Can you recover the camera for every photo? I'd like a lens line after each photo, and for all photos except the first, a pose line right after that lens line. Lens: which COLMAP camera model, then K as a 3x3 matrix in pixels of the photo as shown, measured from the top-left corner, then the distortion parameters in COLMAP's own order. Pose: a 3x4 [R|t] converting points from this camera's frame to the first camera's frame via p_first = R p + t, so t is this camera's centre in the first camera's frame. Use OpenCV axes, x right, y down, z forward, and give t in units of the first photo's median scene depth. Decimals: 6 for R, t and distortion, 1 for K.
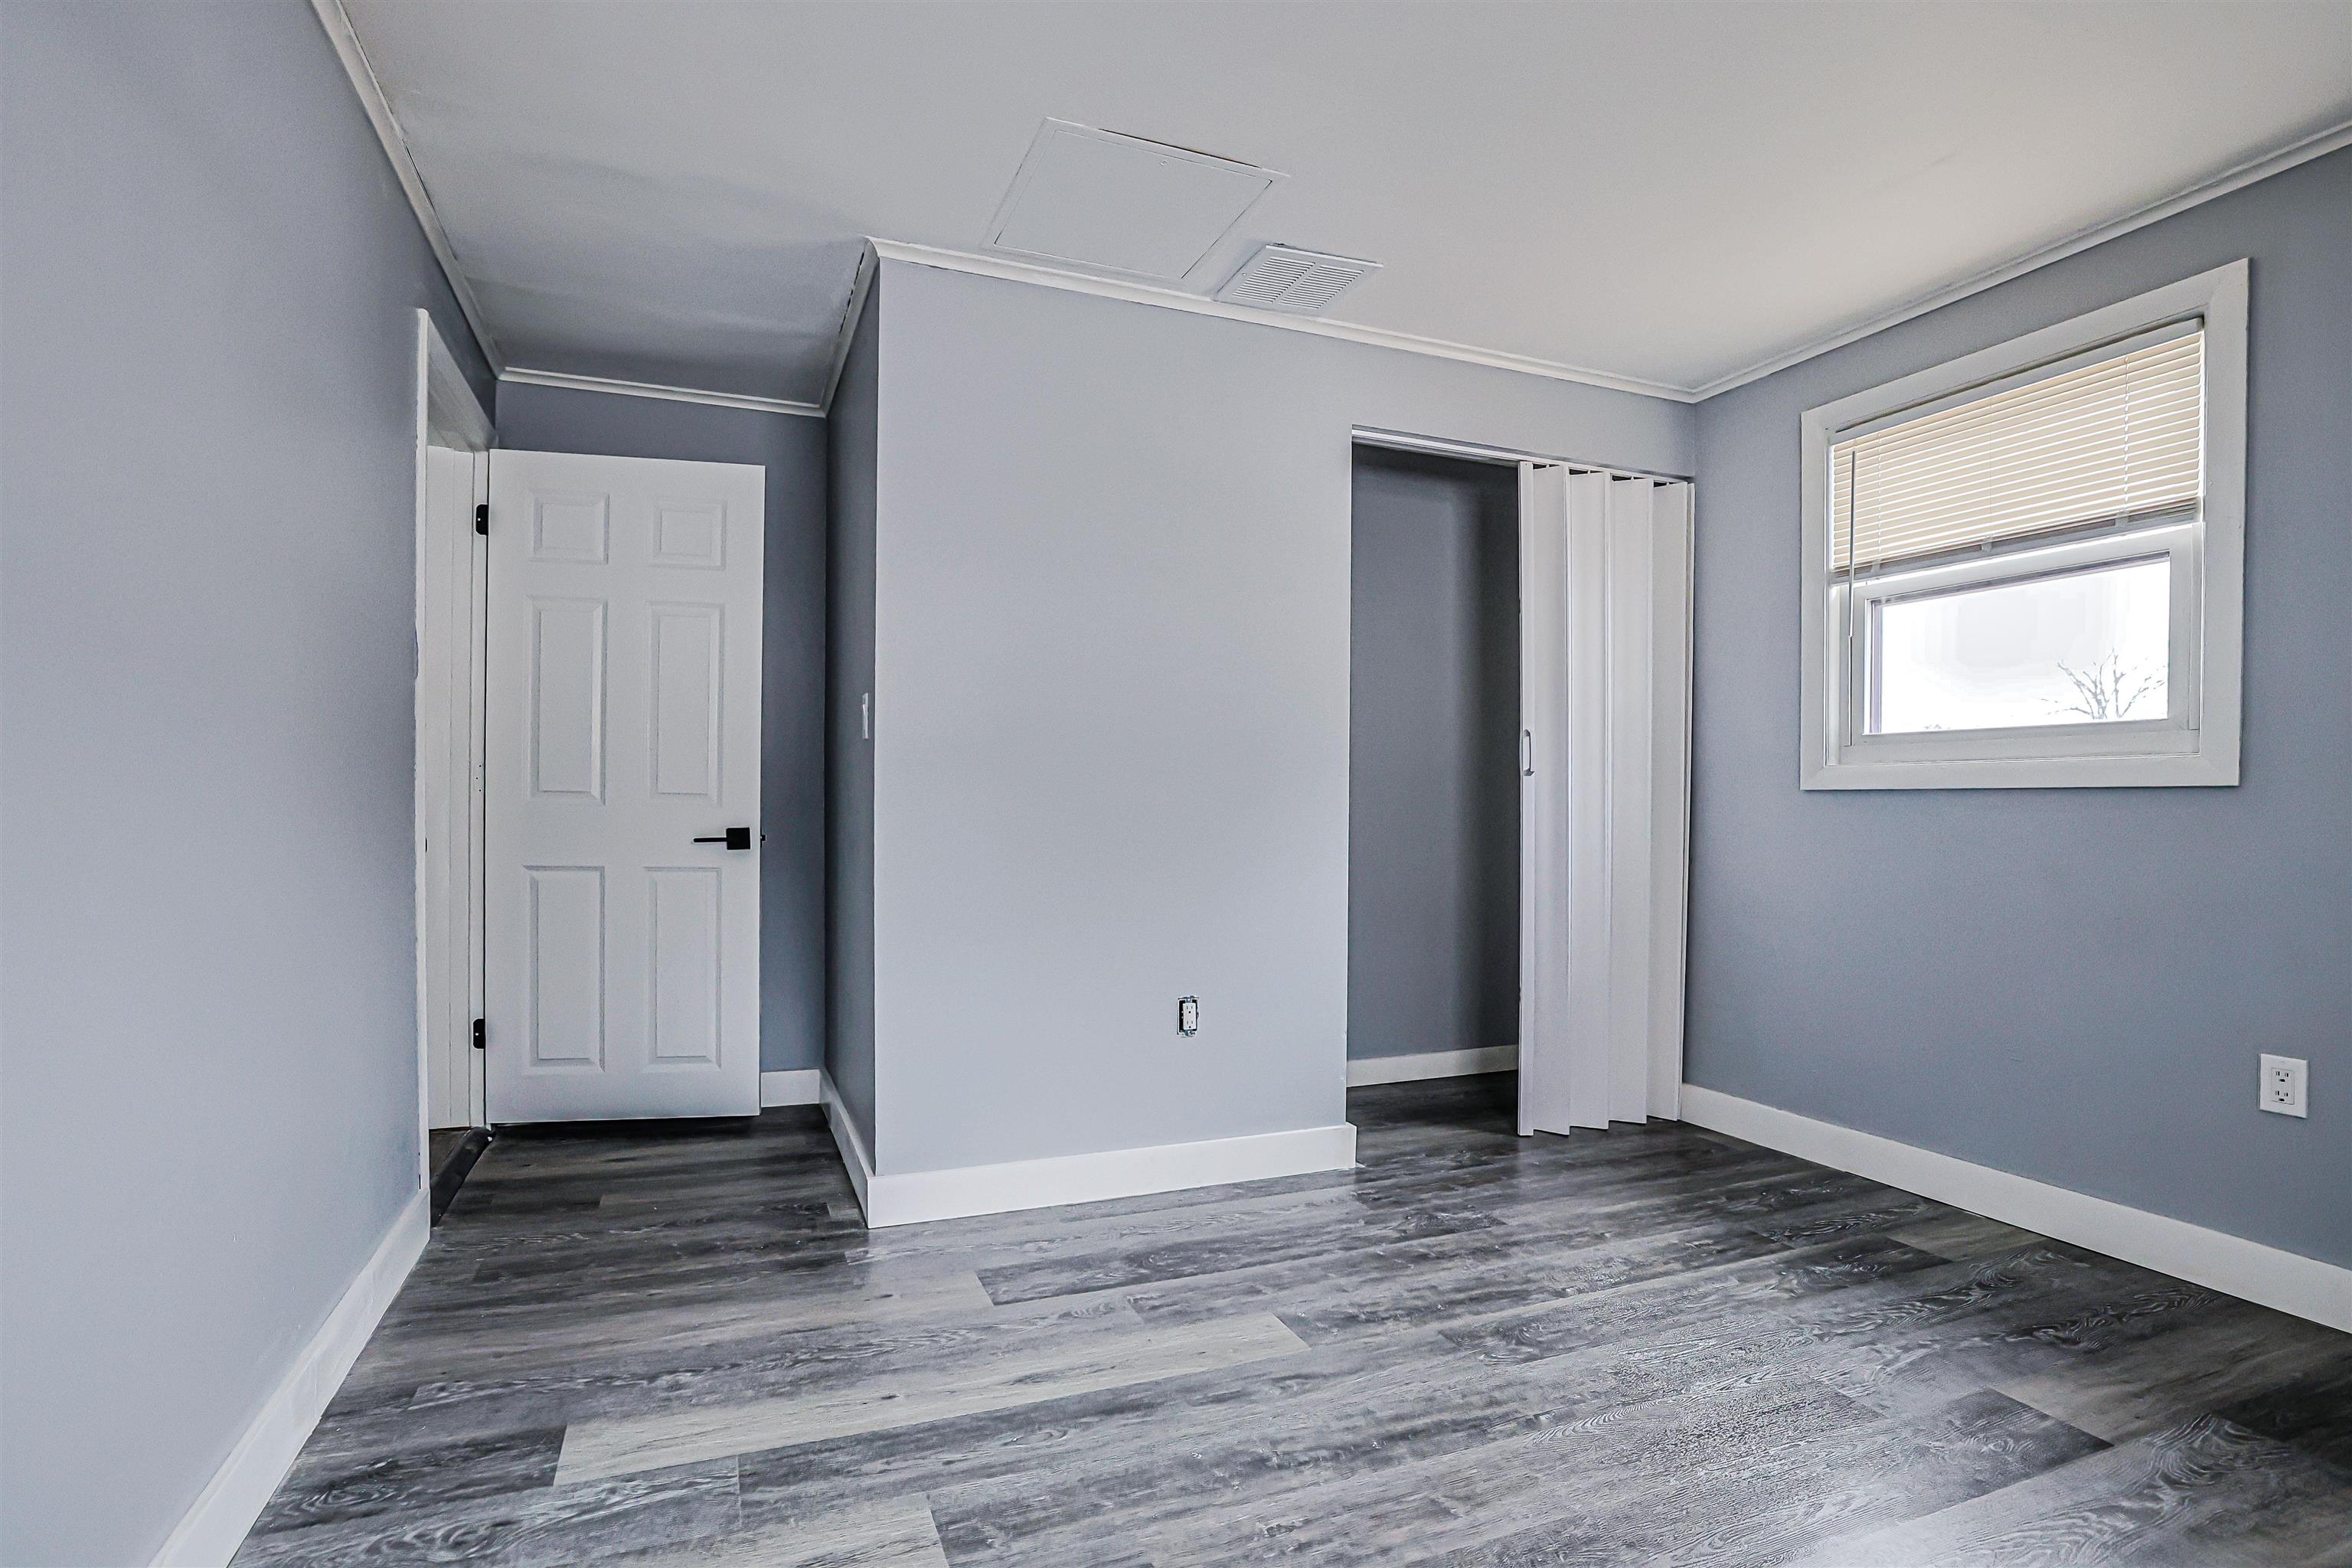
lens RADIAL K [[1095.6, 0, 1161.8], [0, 1095.6, 794.6], [0, 0, 1]] dist [-0.053074, 0.021518]
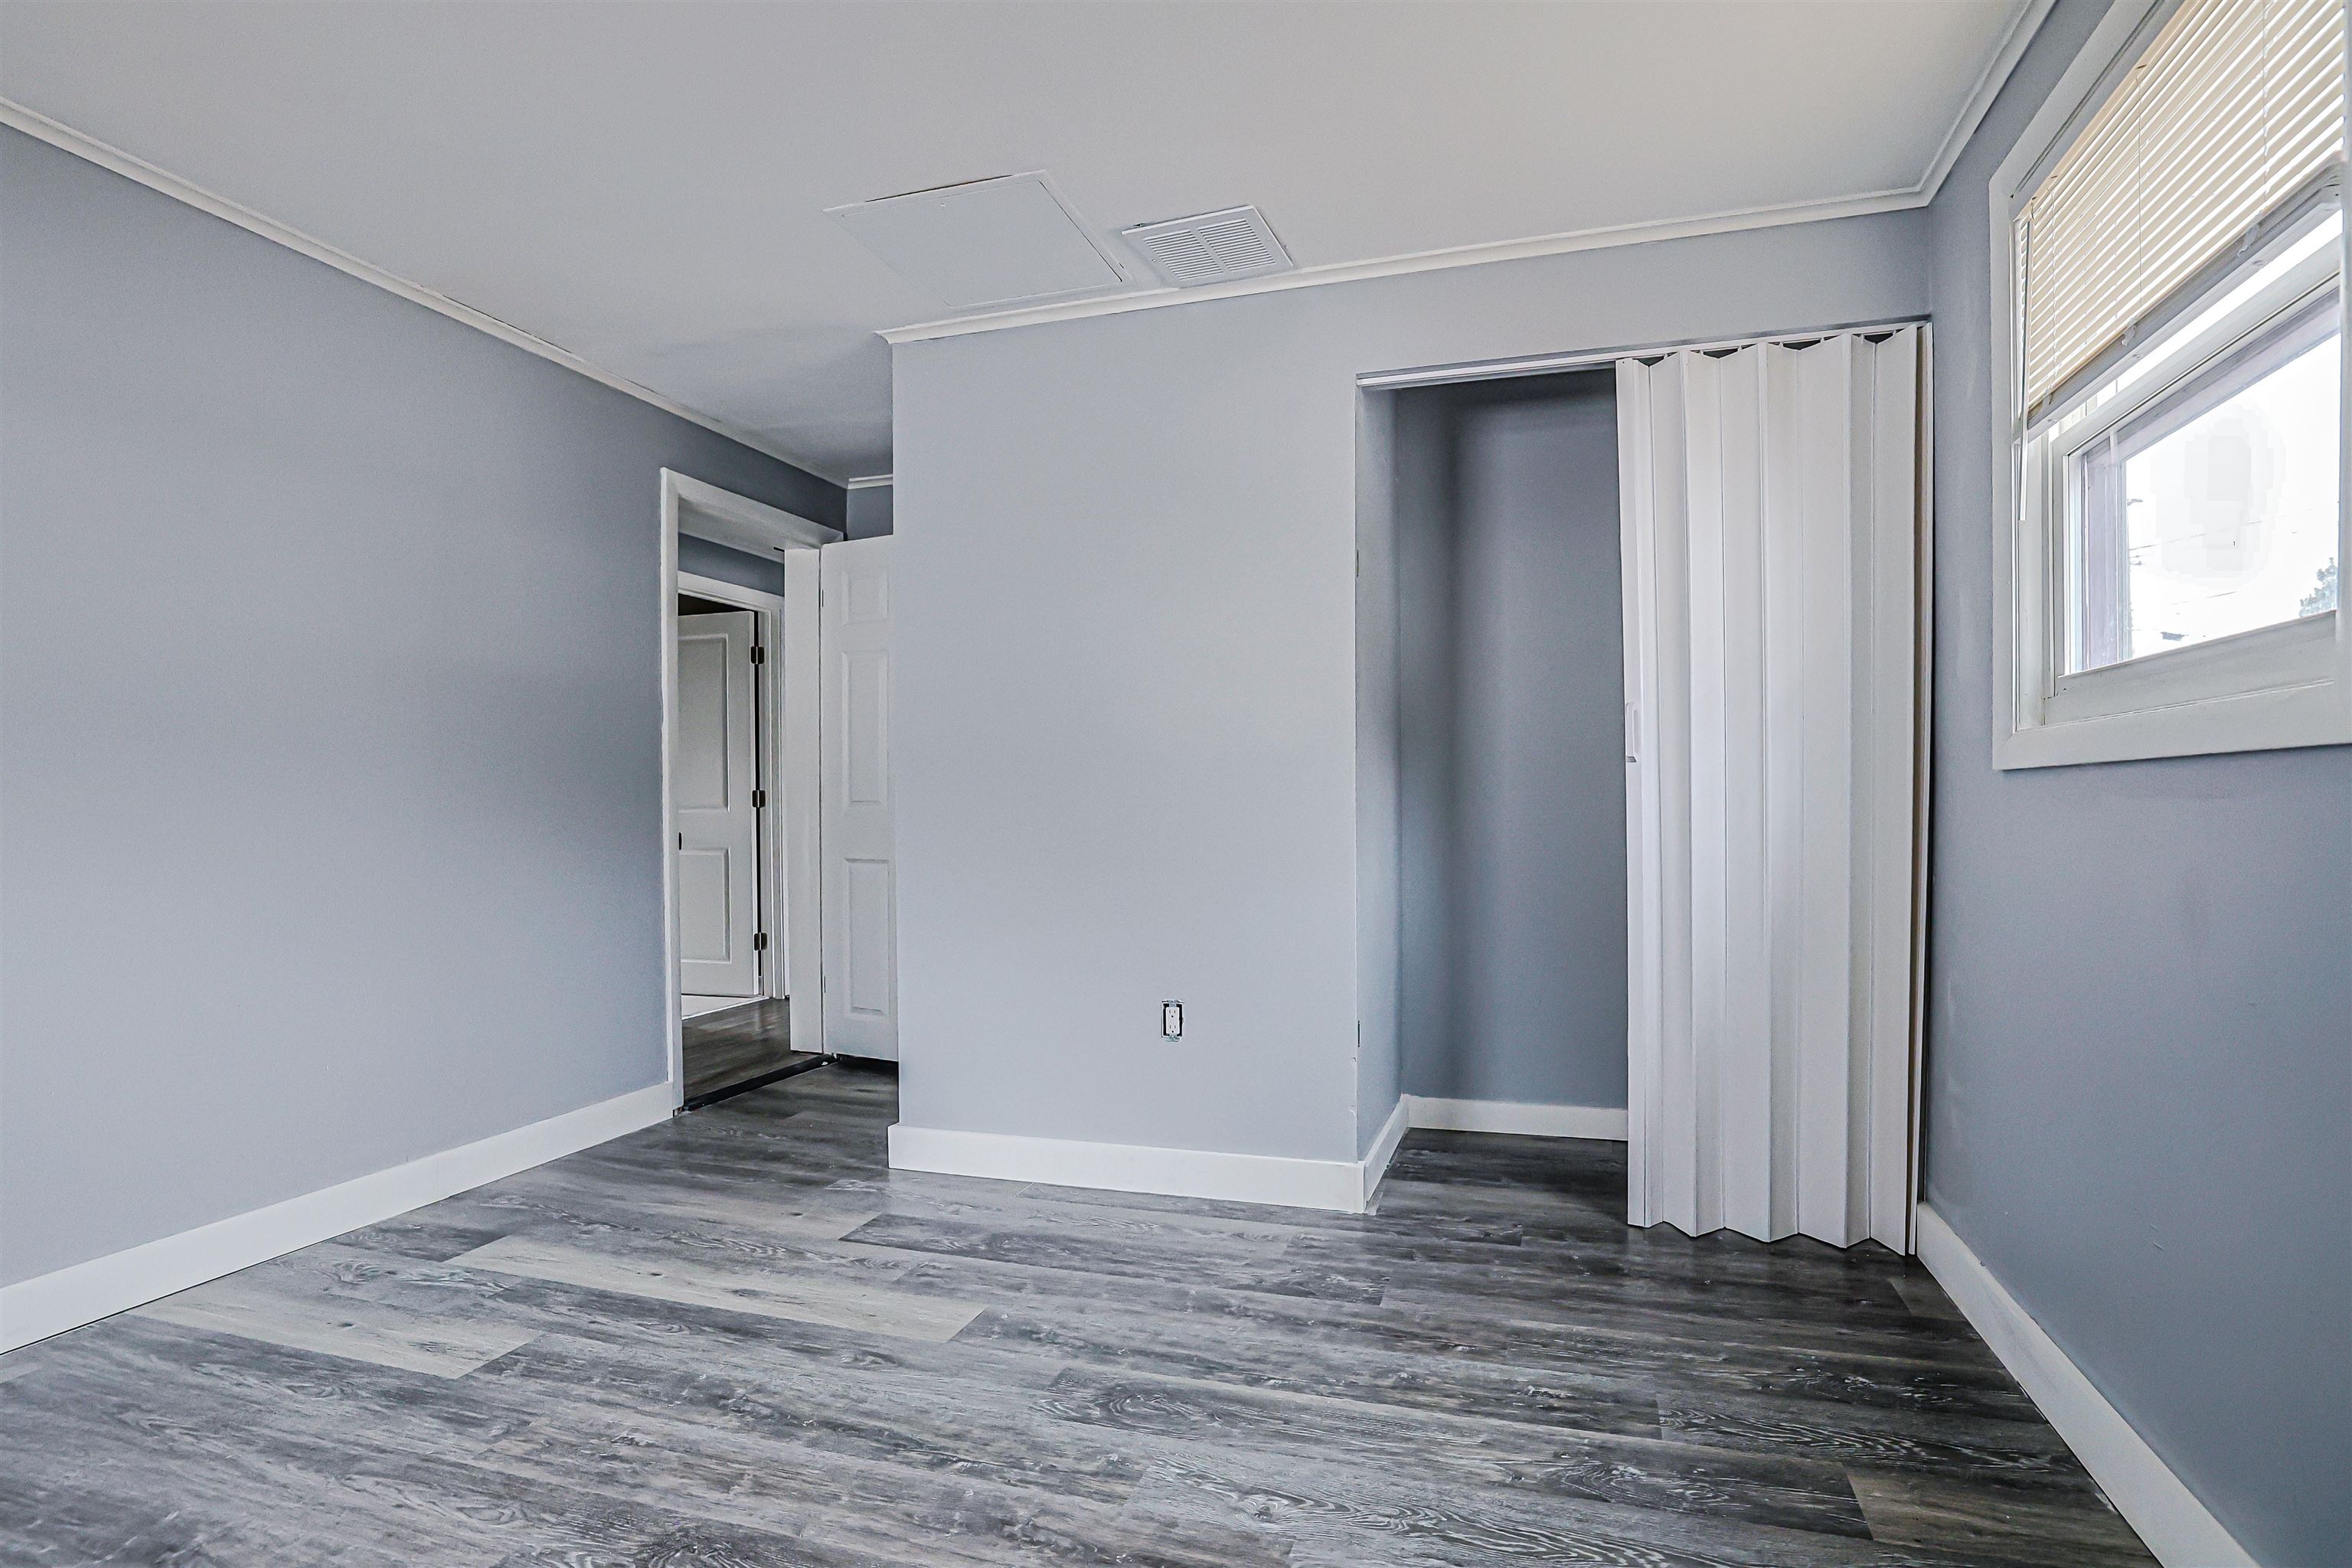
lens RADIAL K [[1123.9, 0, 1295.2], [0, 1123.9, 801.8], [0, 0, 1]] dist [-0.047589, 0.016937]
pose [[0.805191, -0.015631, -0.592810, 0.845439], [0.018165, 0.999834, -0.001691, 0.010091], [0.592738, -0.009407, 0.805340, 0.296416]]
